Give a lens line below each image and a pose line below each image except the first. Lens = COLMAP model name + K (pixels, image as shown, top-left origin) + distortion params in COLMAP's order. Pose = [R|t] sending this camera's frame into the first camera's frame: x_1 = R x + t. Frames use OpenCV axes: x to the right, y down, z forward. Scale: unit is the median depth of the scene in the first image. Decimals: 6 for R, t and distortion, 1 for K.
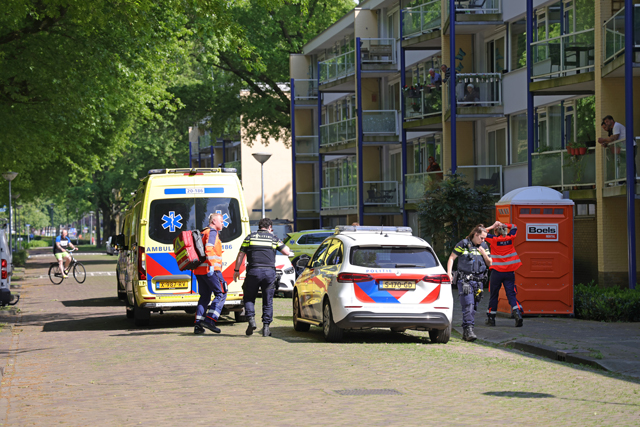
lens RADIAL K [[1810.2, 0, 287.5], [0, 1810.2, 211.4], [0, 0, 1]] dist [0.697639, 0.000000]
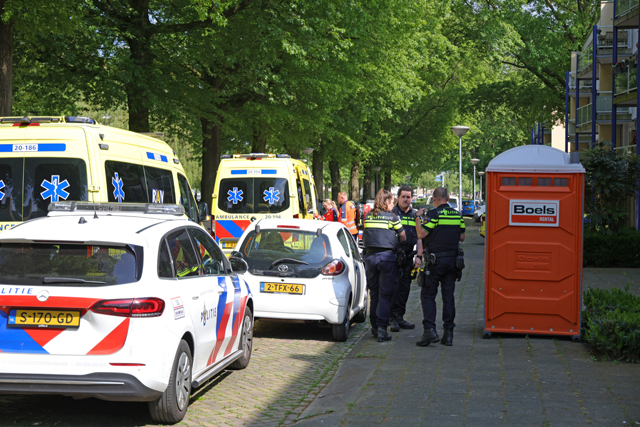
lens RADIAL K [[1127.7, 0, 319.1], [0, 1127.7, 211.9], [0, 0, 1]] dist [0.255439, 0.000000]
pose [[0.953569, 0.017800, -0.300648, 0.197475], [-0.009954, 0.999569, 0.027607, 0.000294], [0.301010, -0.023332, 0.953336, 0.603074]]
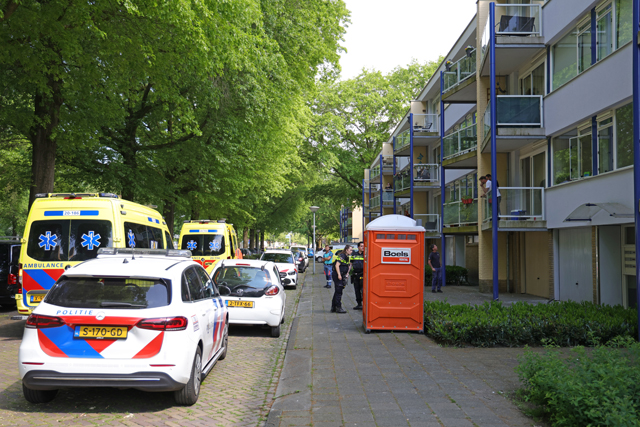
lens RADIAL K [[617.5, 0, 318.6], [0, 617.5, 213.2], [0, 0, 1]] dist [0.011668, 0.000000]
pose [[0.989398, 0.008813, -0.144959, 0.152759], [-0.015012, 0.999016, -0.041727, 0.002132], [0.144449, 0.043461, 0.988557, 0.651245]]
